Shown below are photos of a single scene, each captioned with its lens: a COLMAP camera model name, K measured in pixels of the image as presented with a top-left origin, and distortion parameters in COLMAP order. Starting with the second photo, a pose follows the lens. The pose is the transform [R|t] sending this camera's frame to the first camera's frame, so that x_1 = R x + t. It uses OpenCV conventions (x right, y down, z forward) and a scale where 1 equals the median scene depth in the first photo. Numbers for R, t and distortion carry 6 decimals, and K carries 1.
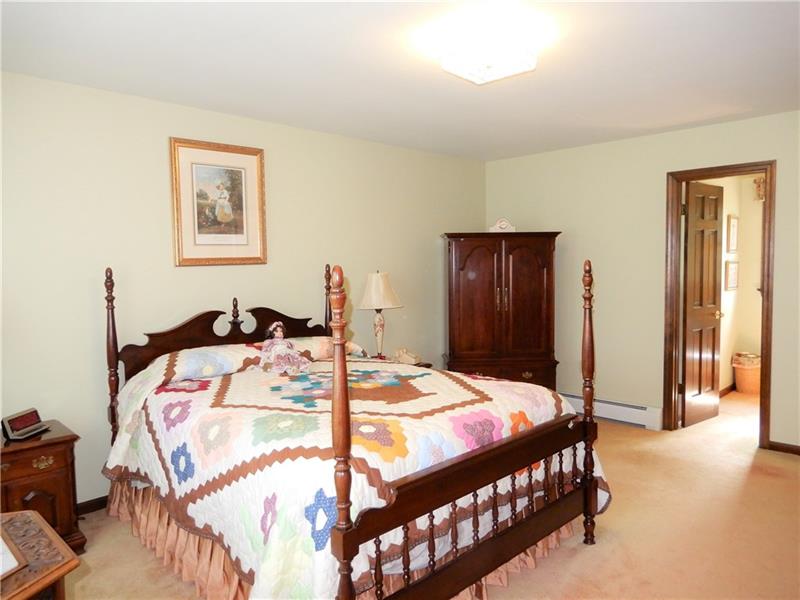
lens RADIAL K [[568.2, 0, 399.4], [0, 568.2, 298.2], [0, 0, 1]] dist [0.000120, 0.000987]
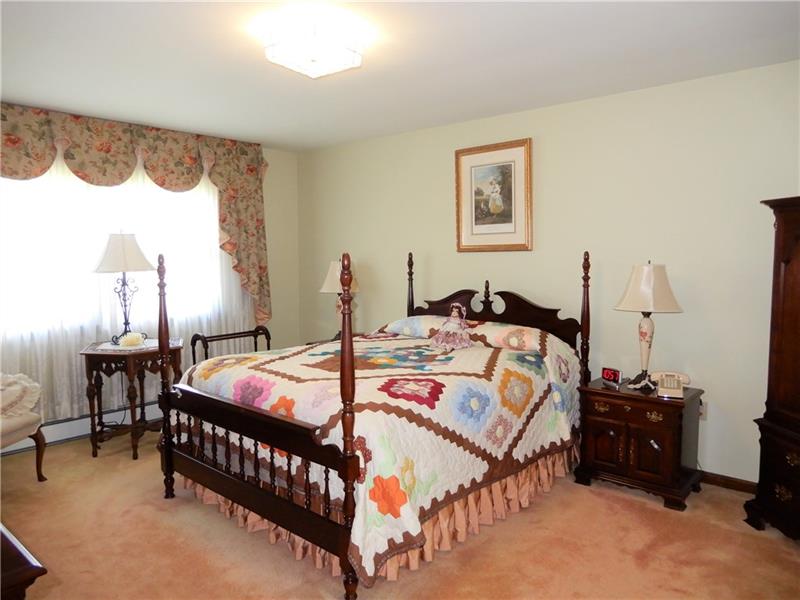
lens RADIAL K [[568.2, 0, 399.7], [0, 568.2, 299.9], [0, 0, 1]] dist [0.000120, 0.000987]
pose [[0.058528, 0.098906, -0.993374, 0.829570], [-0.055787, 0.993849, 0.095666, -0.060751], [0.996726, 0.049818, 0.063686, 0.753922]]
